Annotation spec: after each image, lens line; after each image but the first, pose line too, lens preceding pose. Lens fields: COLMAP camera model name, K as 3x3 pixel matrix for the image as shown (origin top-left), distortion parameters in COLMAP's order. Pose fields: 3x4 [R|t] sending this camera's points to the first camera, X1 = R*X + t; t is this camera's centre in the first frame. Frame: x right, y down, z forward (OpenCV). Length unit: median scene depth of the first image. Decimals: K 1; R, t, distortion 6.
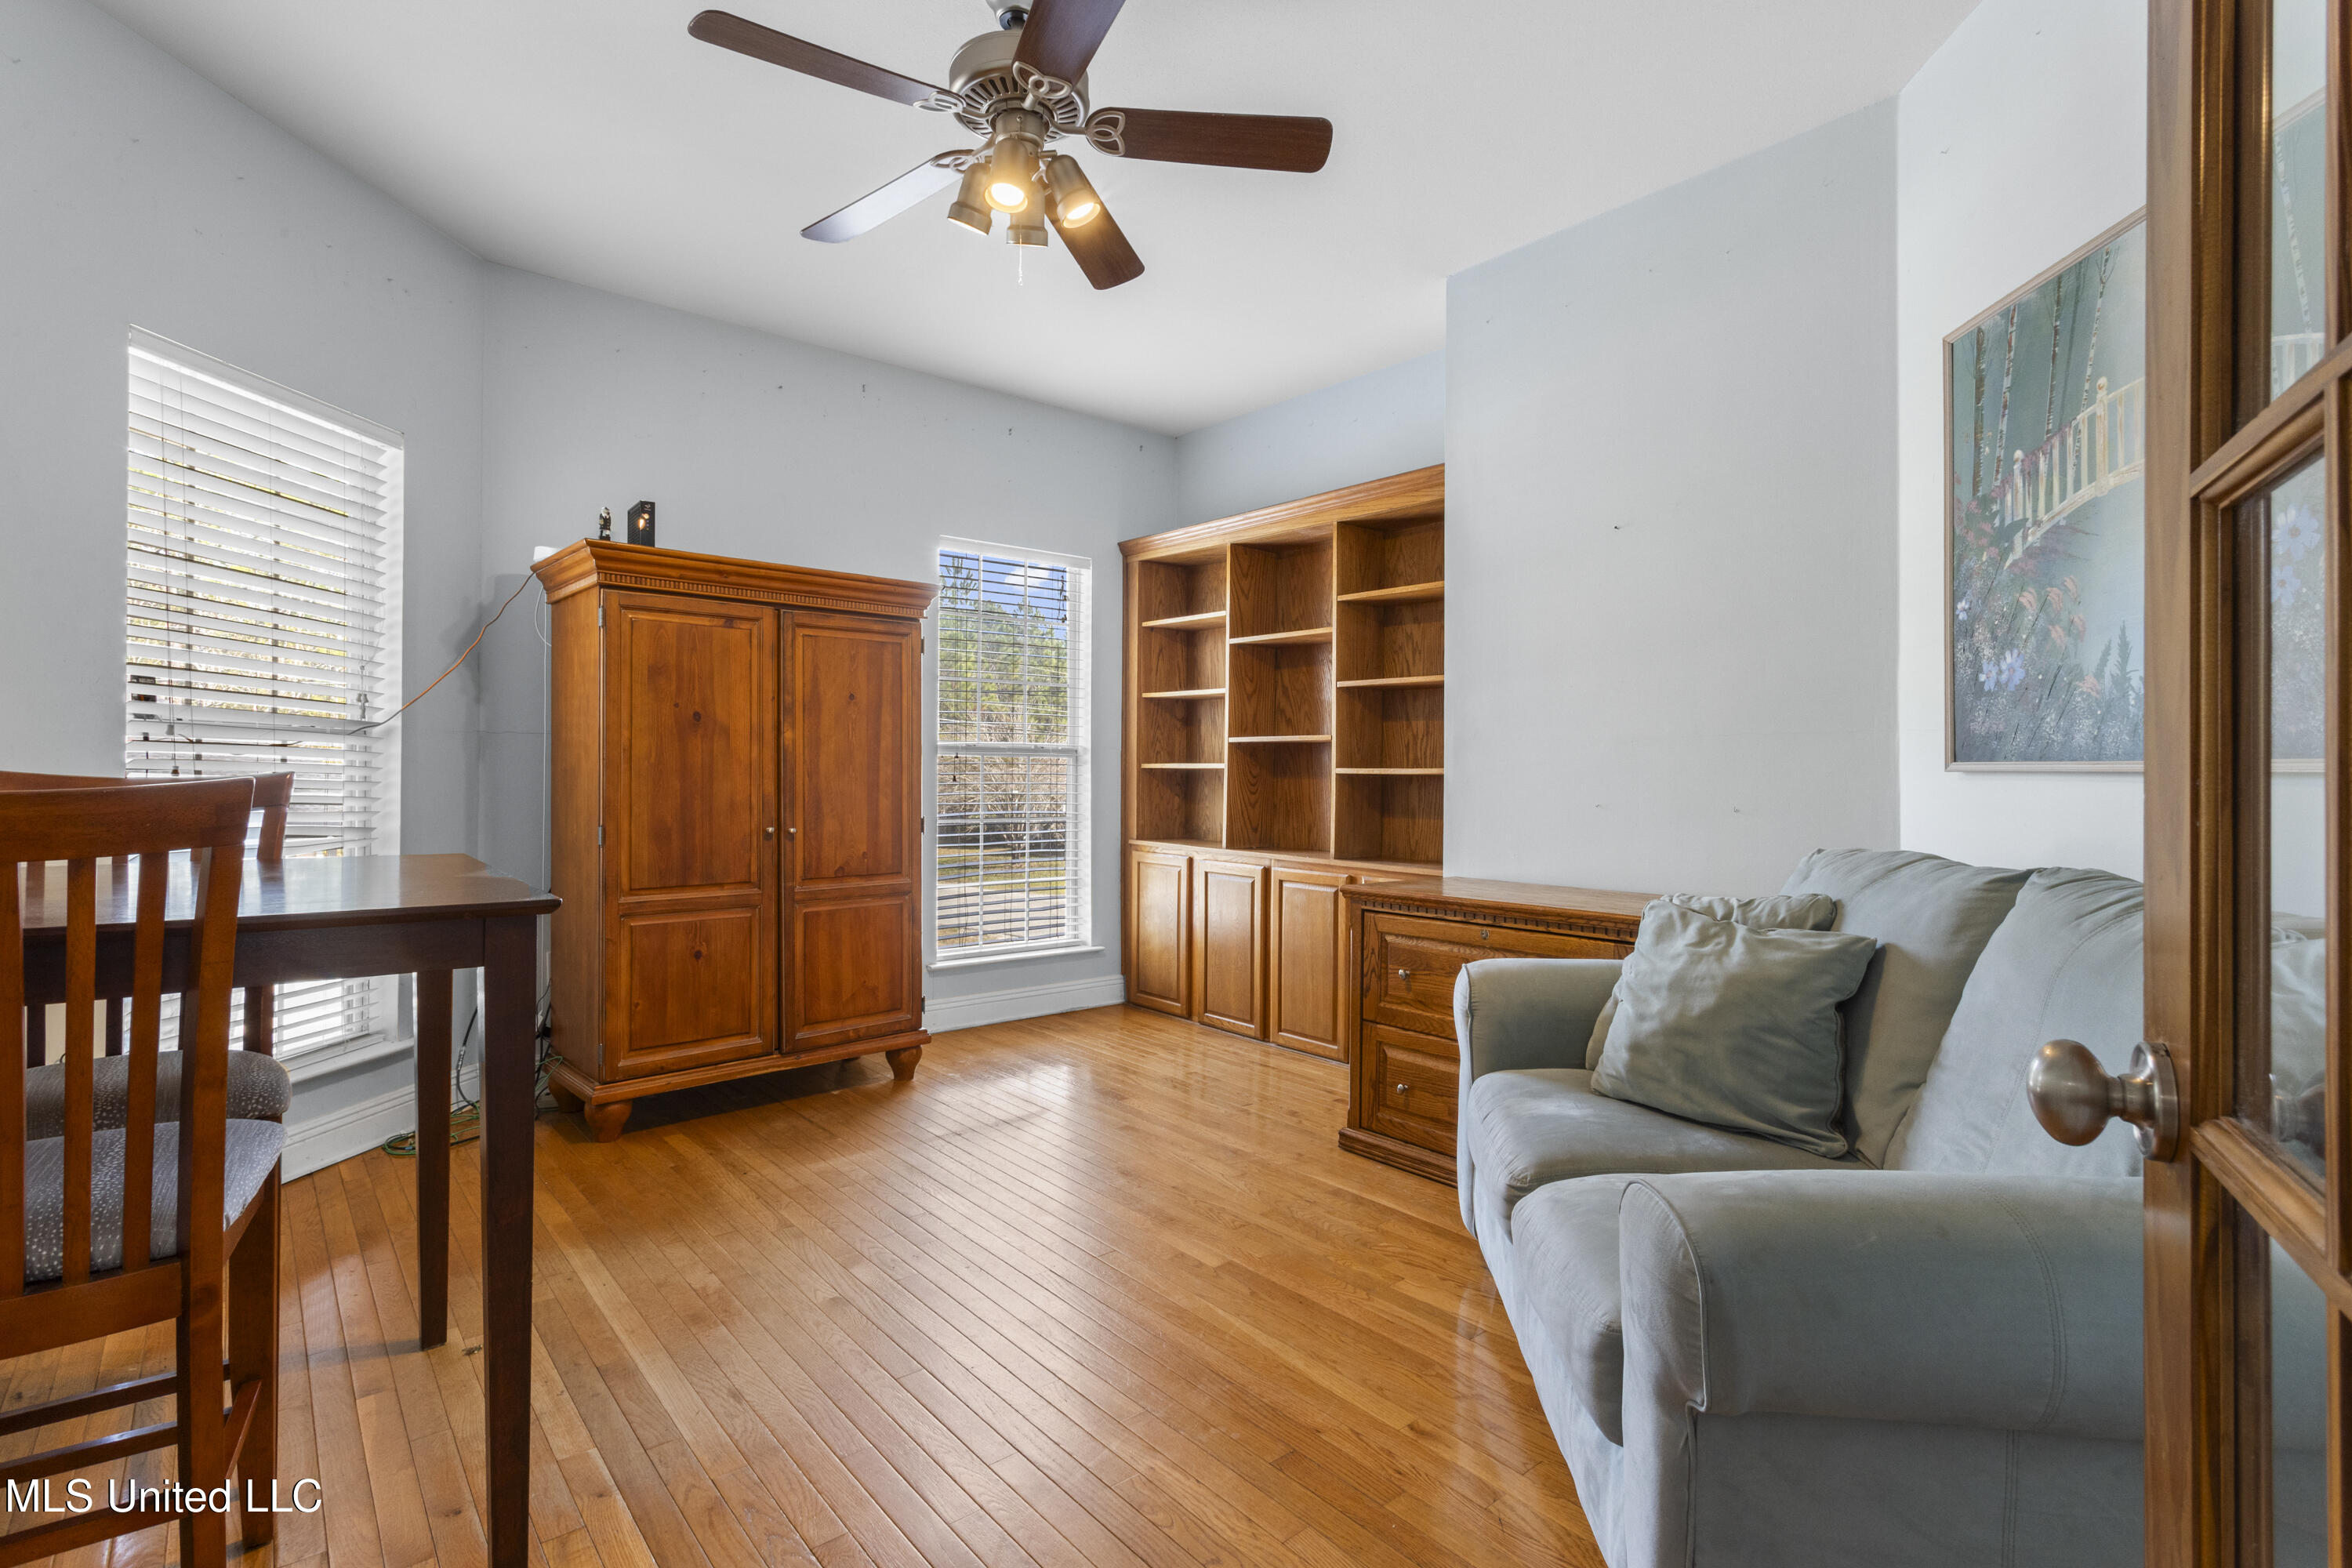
lens RADIAL K [[1122.8, 0, 1178.8], [0, 1122.8, 768.7], [0, 0, 1]] dist [0.001706, 0.000714]
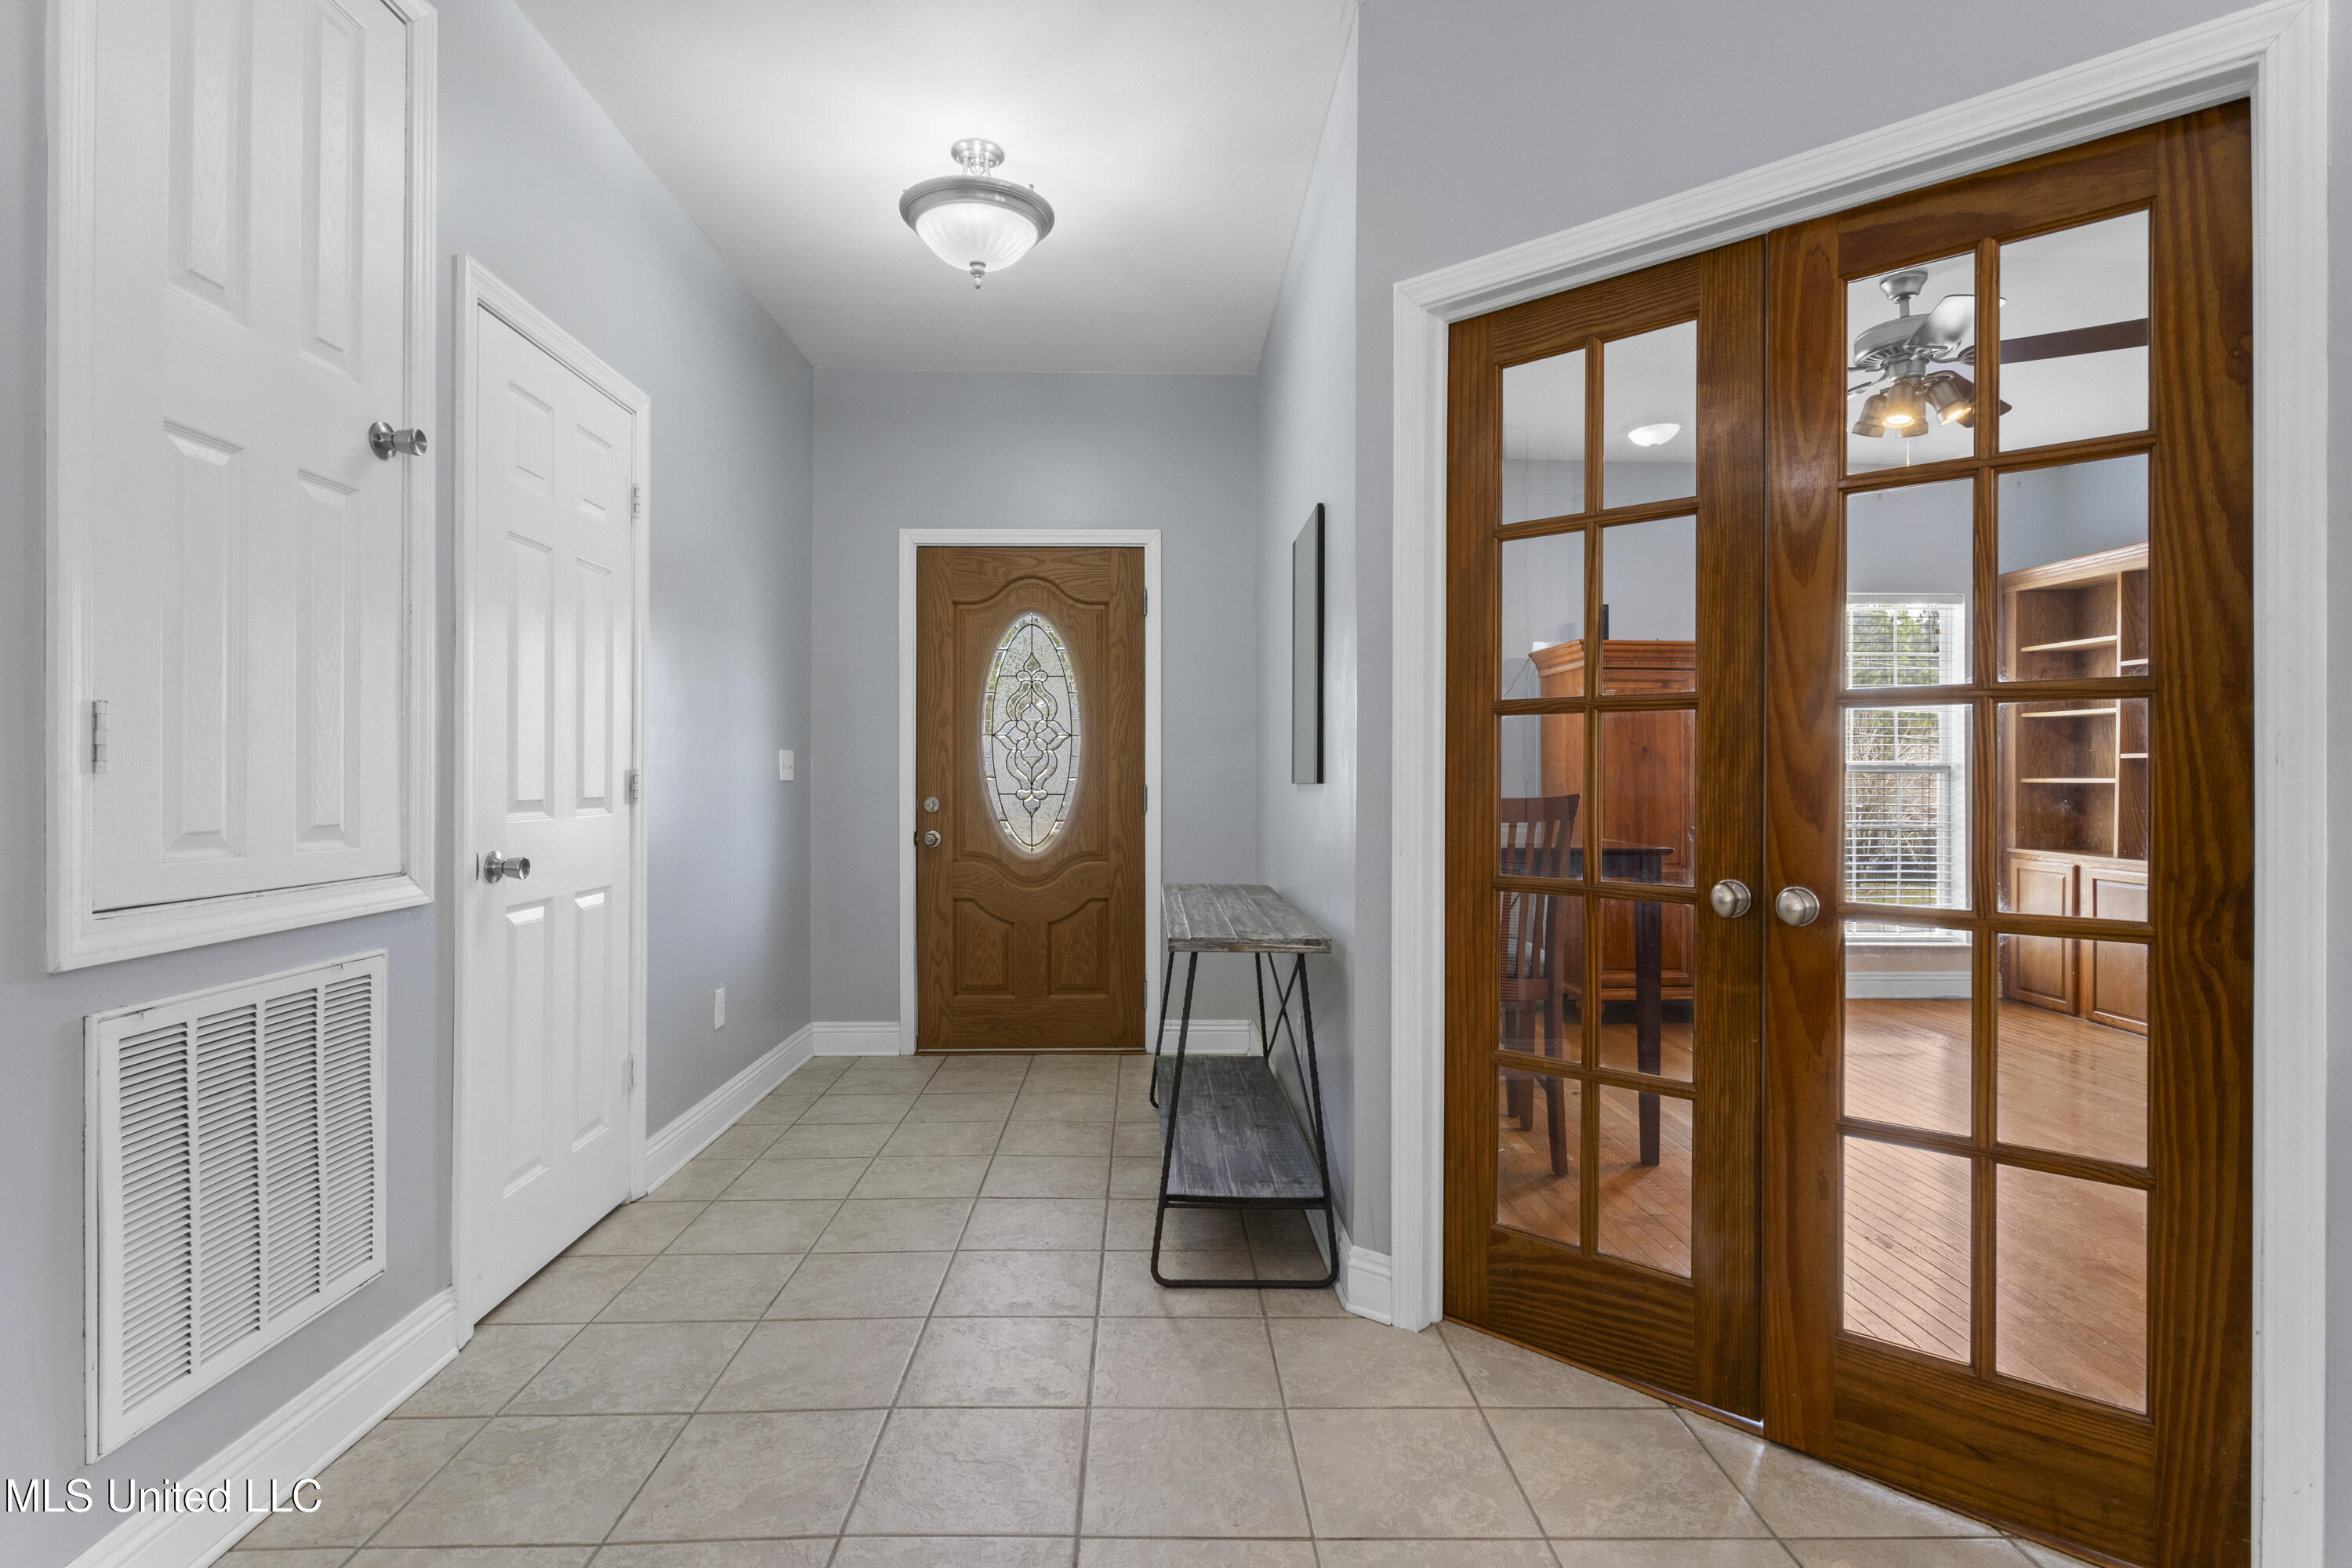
lens RADIAL K [[1183.6, 0, 1176.0], [0, 1183.6, 784.0], [0, 0, 1]] dist [0.007115, 0.000844]
pose [[0.786042, -0.002678, -0.618168, 0.036575], [0.004702, 0.999988, 0.001646, -0.005082], [0.618156, -0.004200, 0.786044, -0.432039]]
